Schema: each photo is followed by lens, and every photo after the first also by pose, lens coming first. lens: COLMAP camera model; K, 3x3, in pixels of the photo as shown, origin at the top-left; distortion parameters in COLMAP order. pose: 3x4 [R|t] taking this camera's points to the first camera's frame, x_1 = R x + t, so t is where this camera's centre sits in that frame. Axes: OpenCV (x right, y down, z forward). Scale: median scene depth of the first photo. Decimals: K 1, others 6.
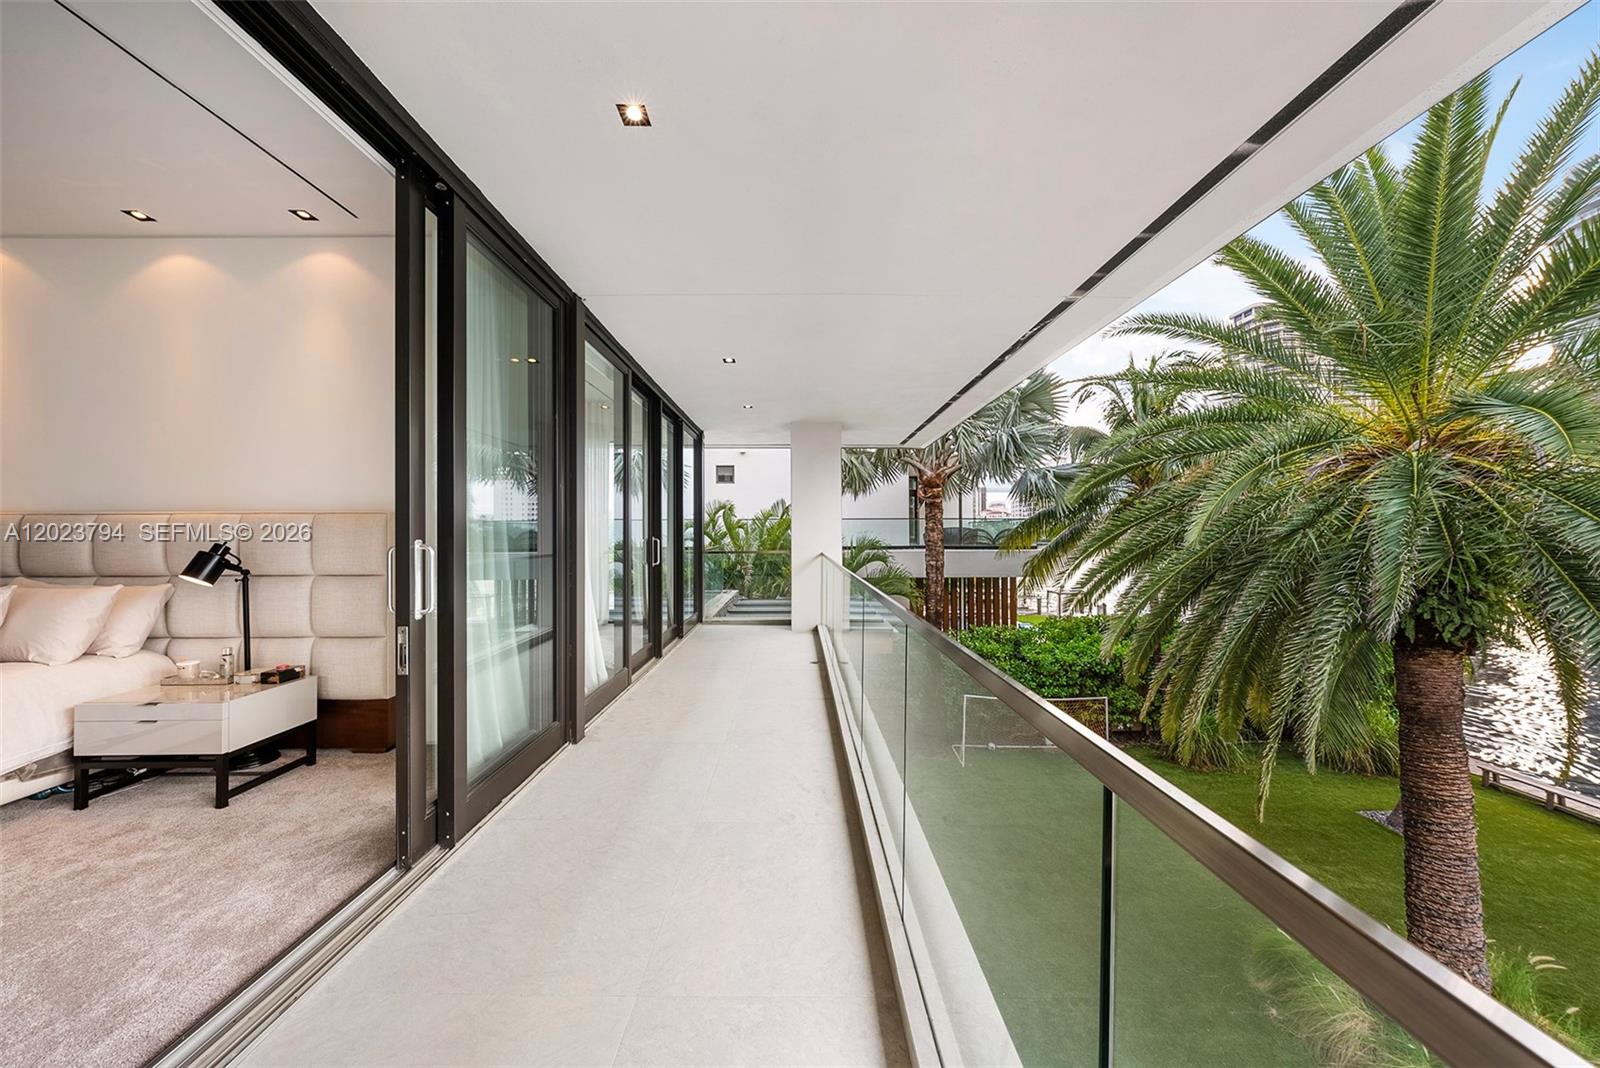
lens RADIAL K [[546.8, 0, 813.6], [0, 546.8, 538.0], [0, 0, 1]] dist [-0.007096, -0.000131]
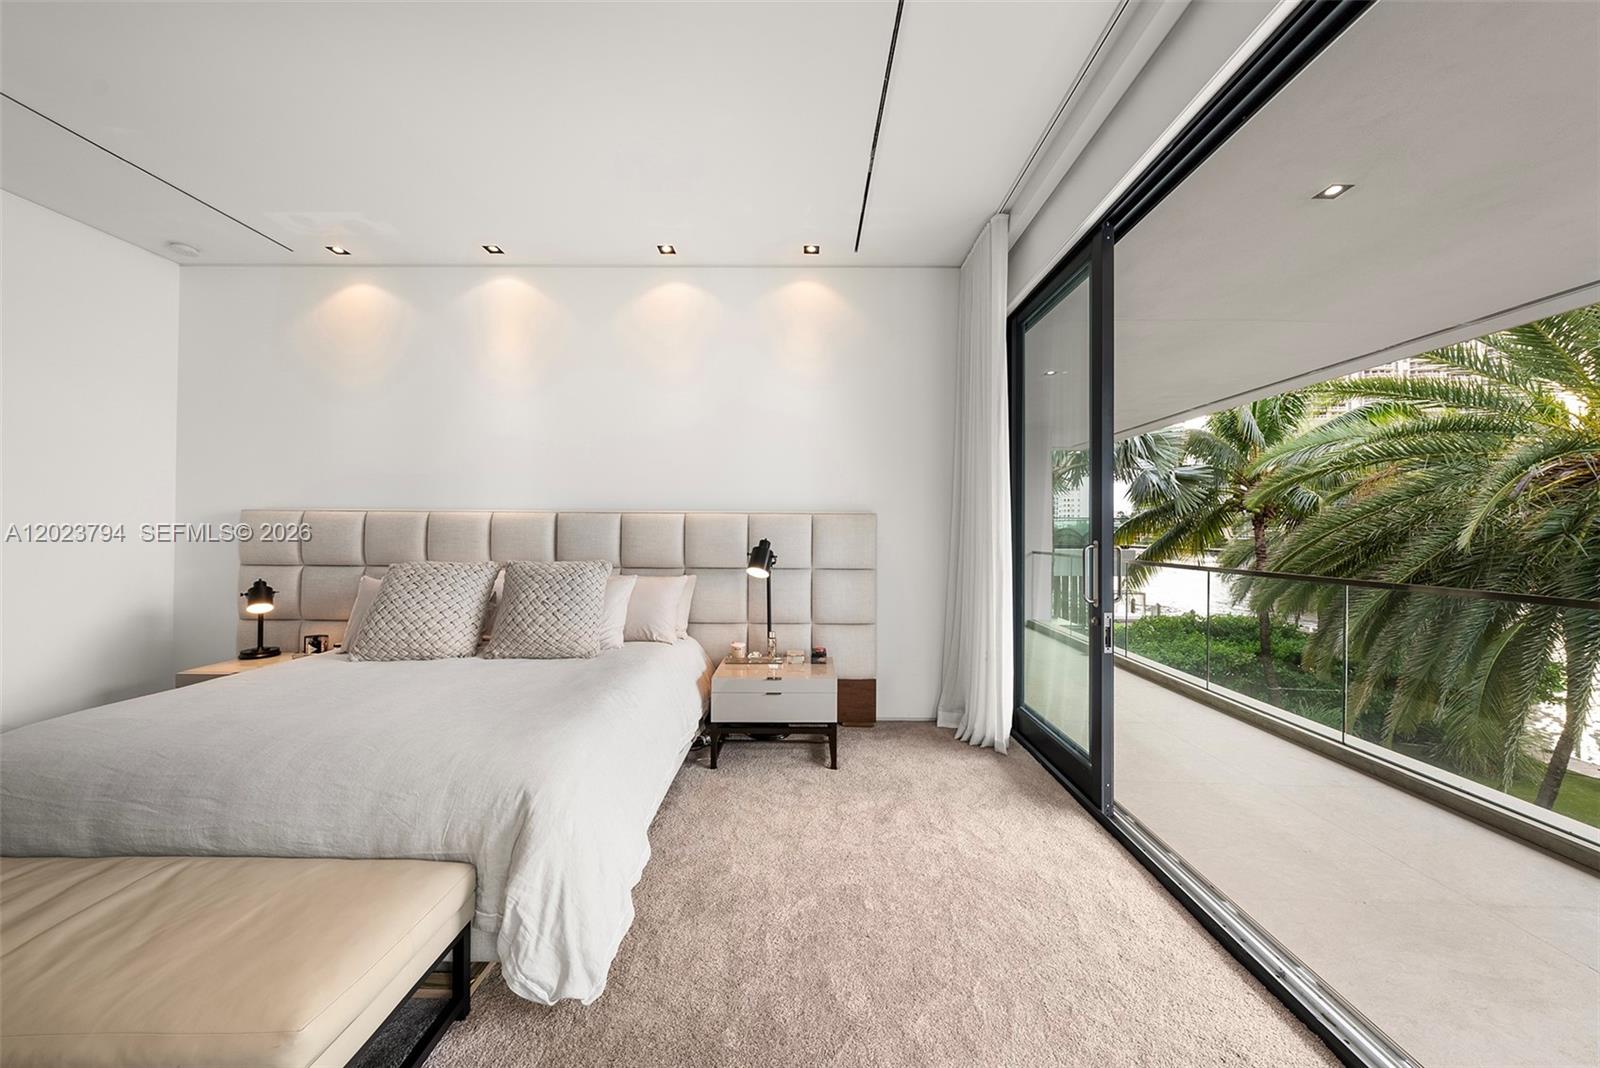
lens RADIAL K [[546.8, 0, 791.5], [0, 546.8, 532.6], [0, 0, 1]] dist [-0.007096, -0.000131]
pose [[0.998257, -0.004397, -0.058856, -0.587145], [0.003282, 0.999814, -0.019024, 0.009686], [0.058928, 0.018798, 0.998085, -0.091314]]
